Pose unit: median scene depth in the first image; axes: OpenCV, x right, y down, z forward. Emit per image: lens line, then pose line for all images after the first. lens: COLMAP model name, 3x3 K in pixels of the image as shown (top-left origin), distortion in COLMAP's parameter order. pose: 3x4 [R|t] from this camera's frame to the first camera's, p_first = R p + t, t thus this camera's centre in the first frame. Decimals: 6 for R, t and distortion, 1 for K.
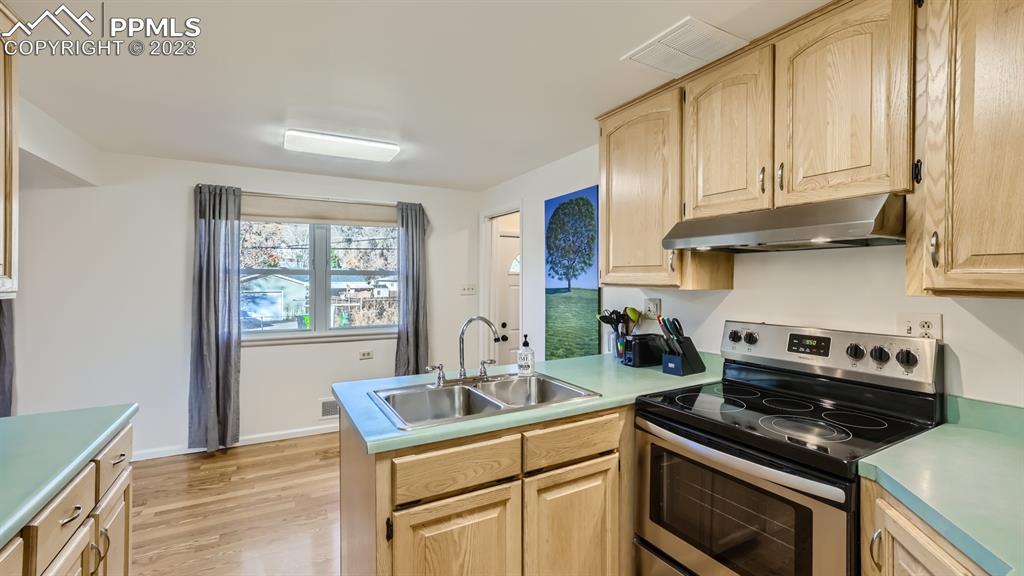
lens RADIAL K [[437.8, 0, 508.6], [0, 437.8, 285.9], [0, 0, 1]] dist [-0.003253, 0.000079]
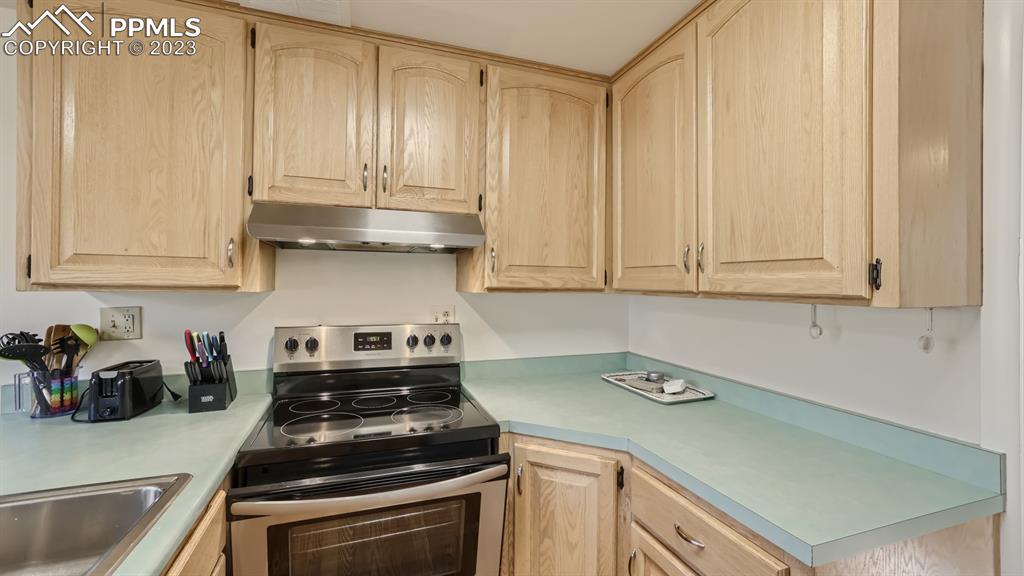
lens RADIAL K [[429.9, 0, 511.7], [0, 429.9, 281.4], [0, 0, 1]] dist [-0.003262, -0.000083]
pose [[0.165783, 0.000578, 0.986162, -0.230511], [0.002916, 0.999995, -0.001076, -0.007020], [-0.986158, 0.003054, 0.165780, 0.395689]]
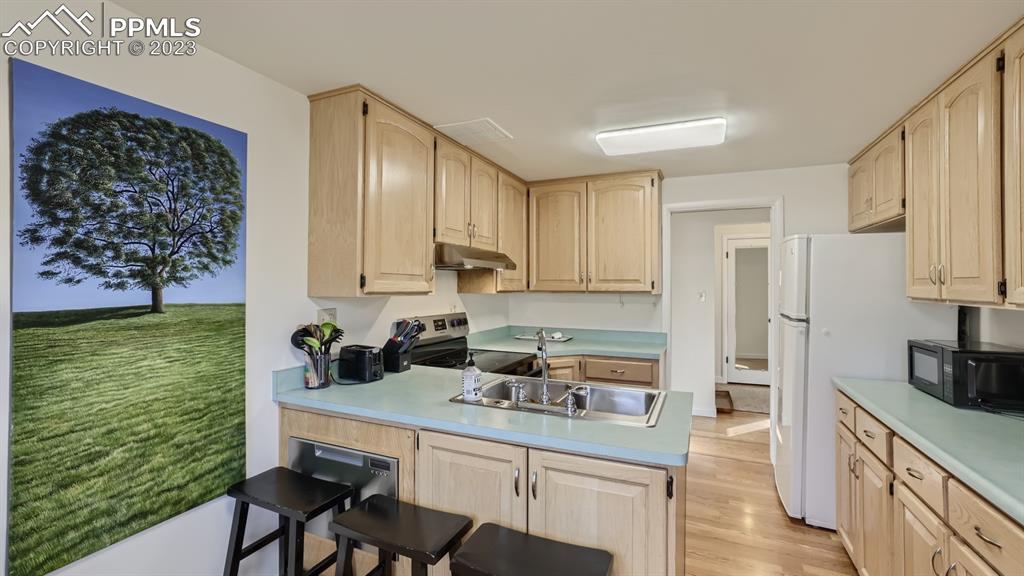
lens RADIAL K [[437.8, 0, 508.6], [0, 437.8, 285.9], [0, 0, 1]] dist [-0.003253, 0.000079]
pose [[-0.595937, -0.004808, 0.803017, -0.690708], [0.004847, 0.999942, 0.009584, -0.027677], [-0.803016, 0.009604, -0.595880, 1.451238]]
